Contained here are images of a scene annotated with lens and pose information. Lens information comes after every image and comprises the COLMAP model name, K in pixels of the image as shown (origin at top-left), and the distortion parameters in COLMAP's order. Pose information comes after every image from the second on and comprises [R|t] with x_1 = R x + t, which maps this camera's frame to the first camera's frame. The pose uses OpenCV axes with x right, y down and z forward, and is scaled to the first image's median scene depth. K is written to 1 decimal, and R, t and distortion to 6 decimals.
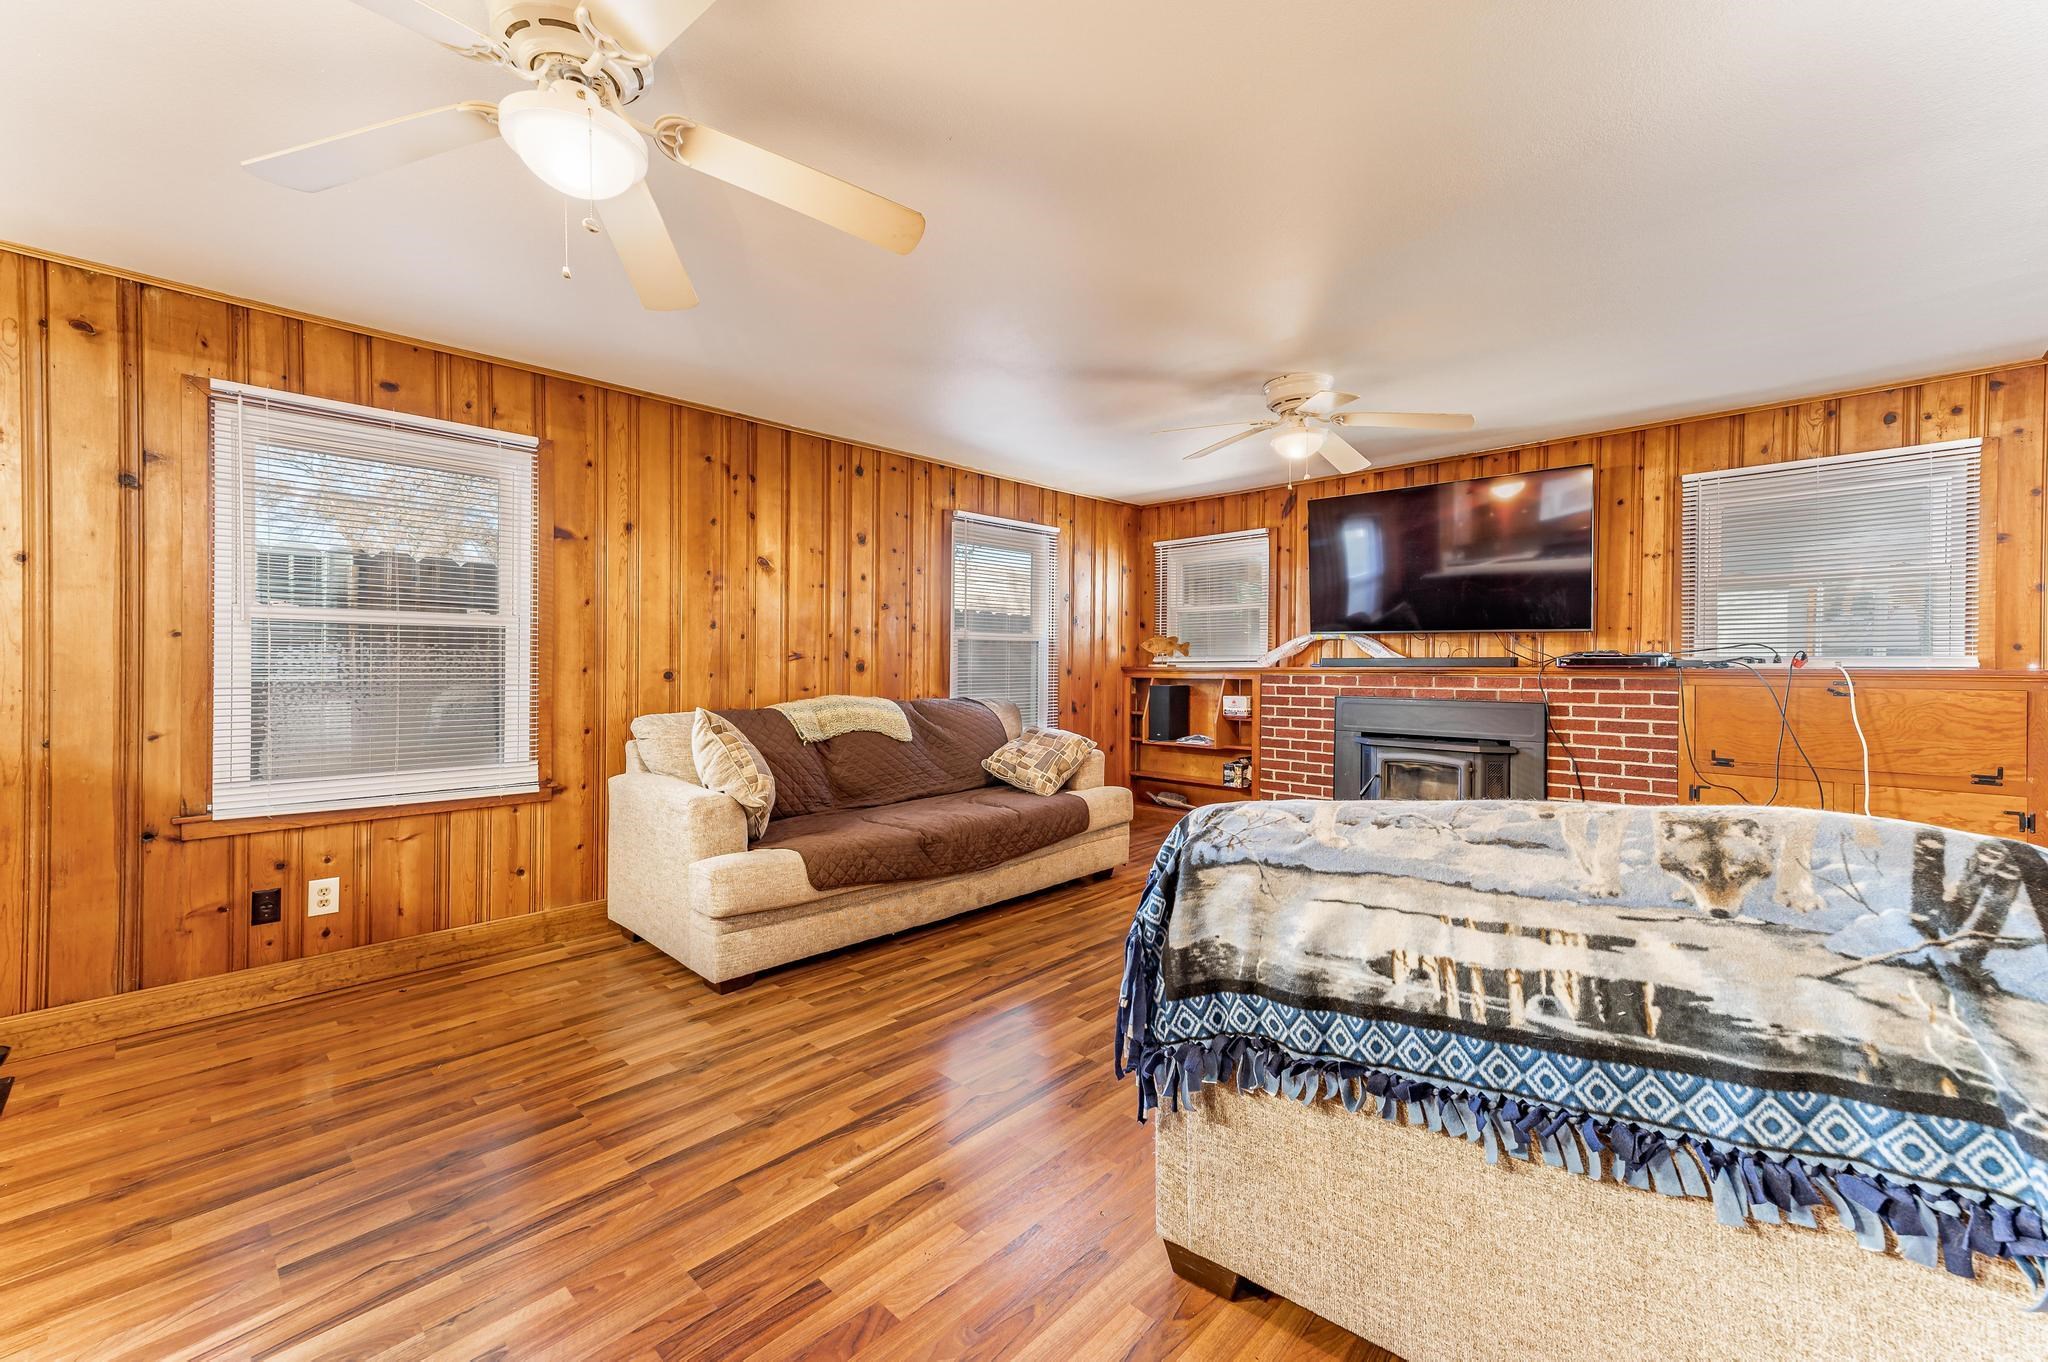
lens RADIAL K [[802.3, 0, 1032.9], [0, 802.3, 668.5], [0, 0, 1]] dist [0.002916, 0.000033]
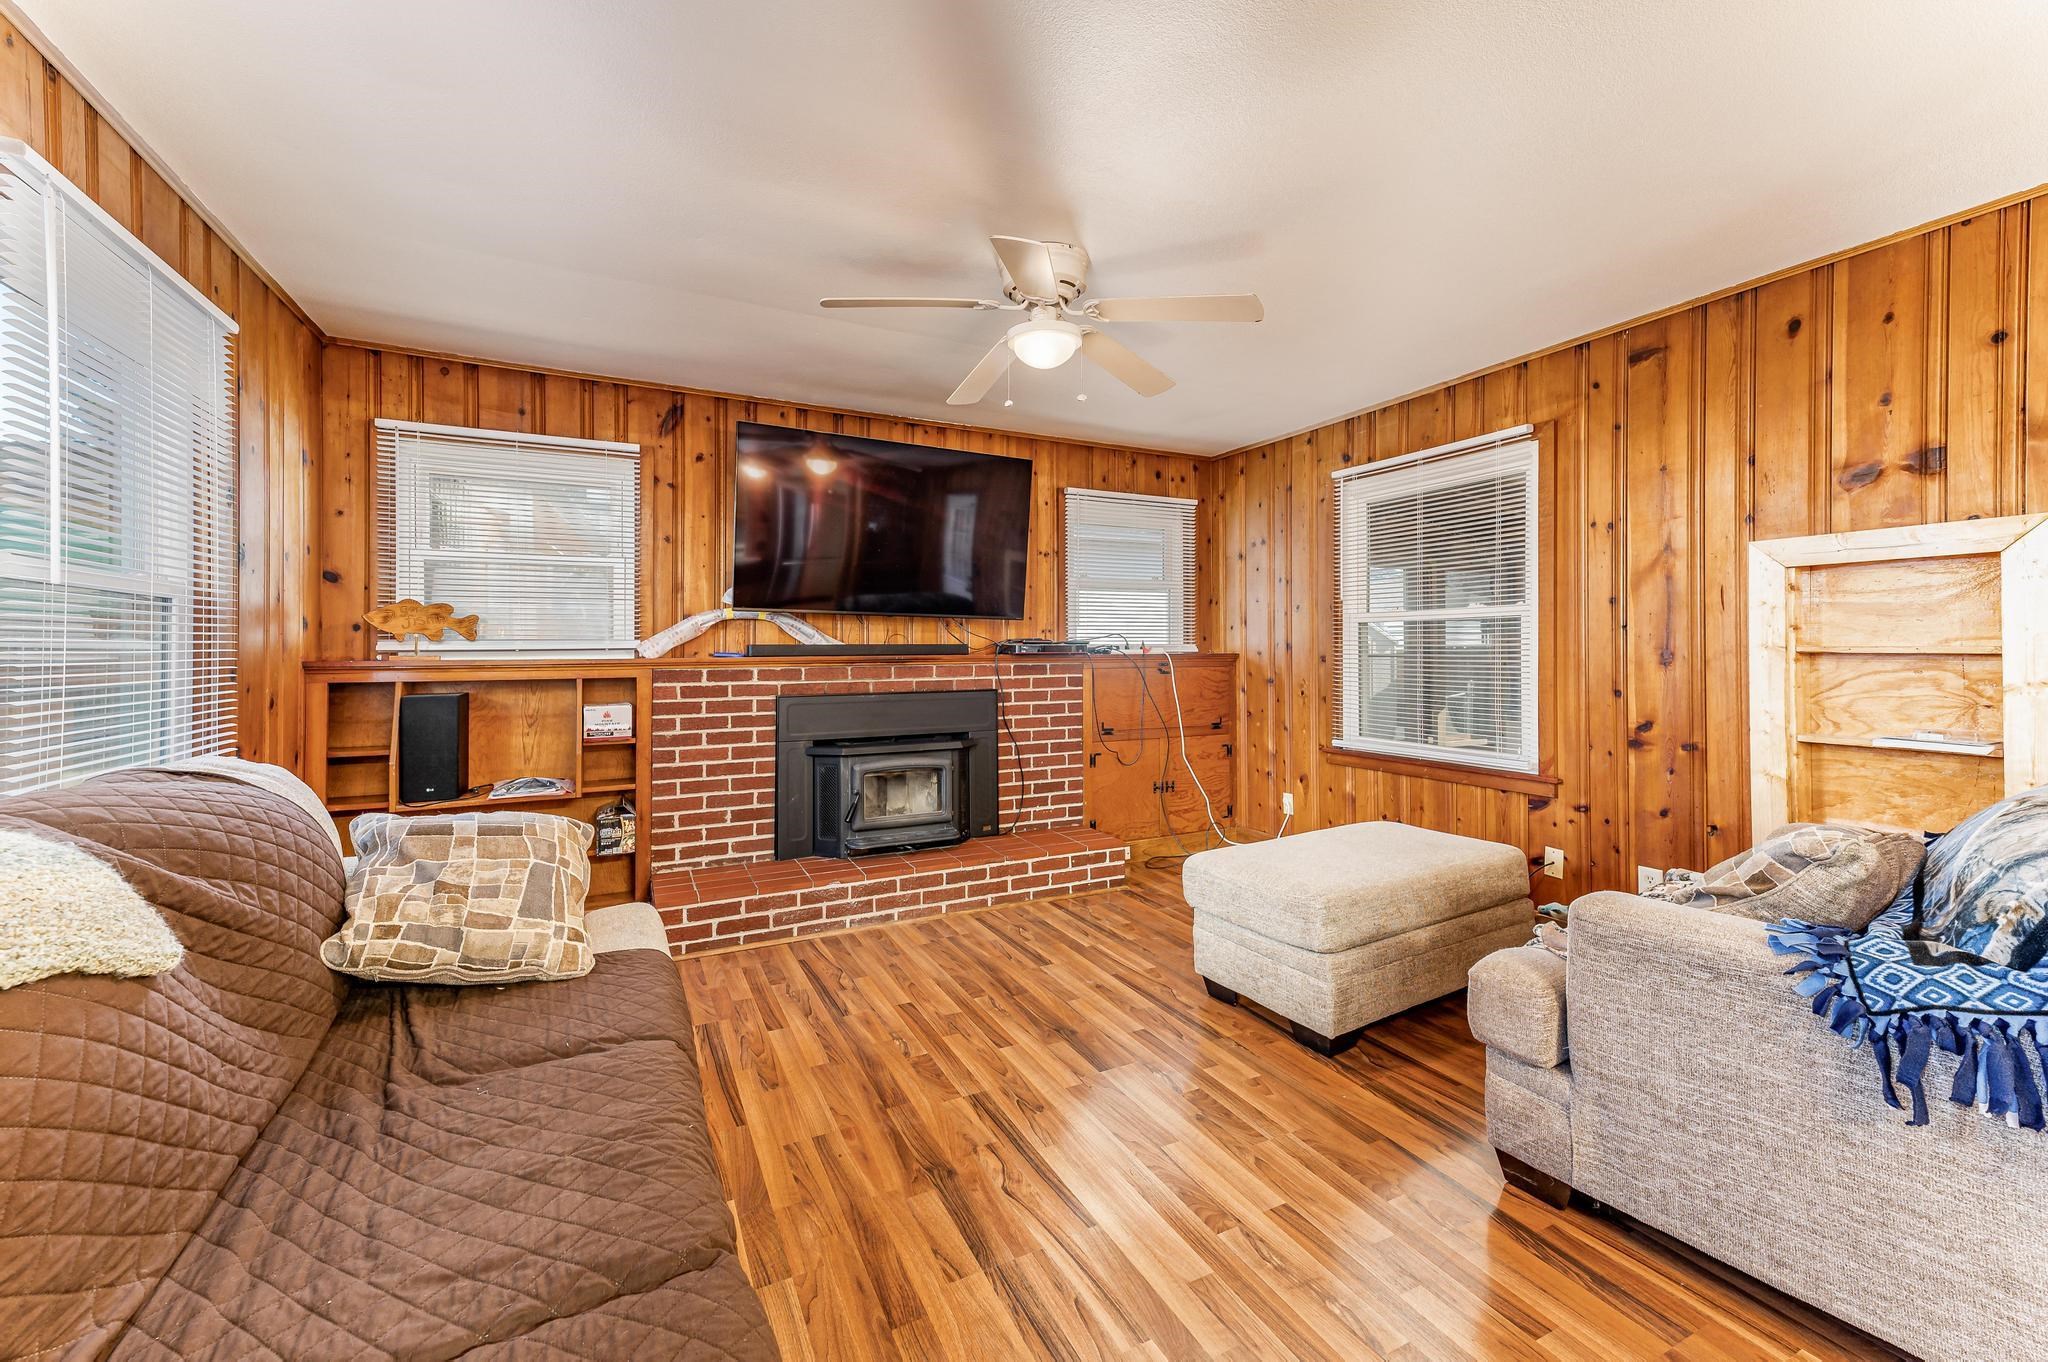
lens RADIAL K [[802.3, 0, 1027.7], [0, 802.3, 661.0], [0, 0, 1]] dist [0.002916, 0.000033]
pose [[0.341149, -0.014207, 0.939902, -0.230960], [0.012124, 0.999869, 0.010713, -0.002781], [-0.939931, 0.007740, 0.341276, 0.516229]]
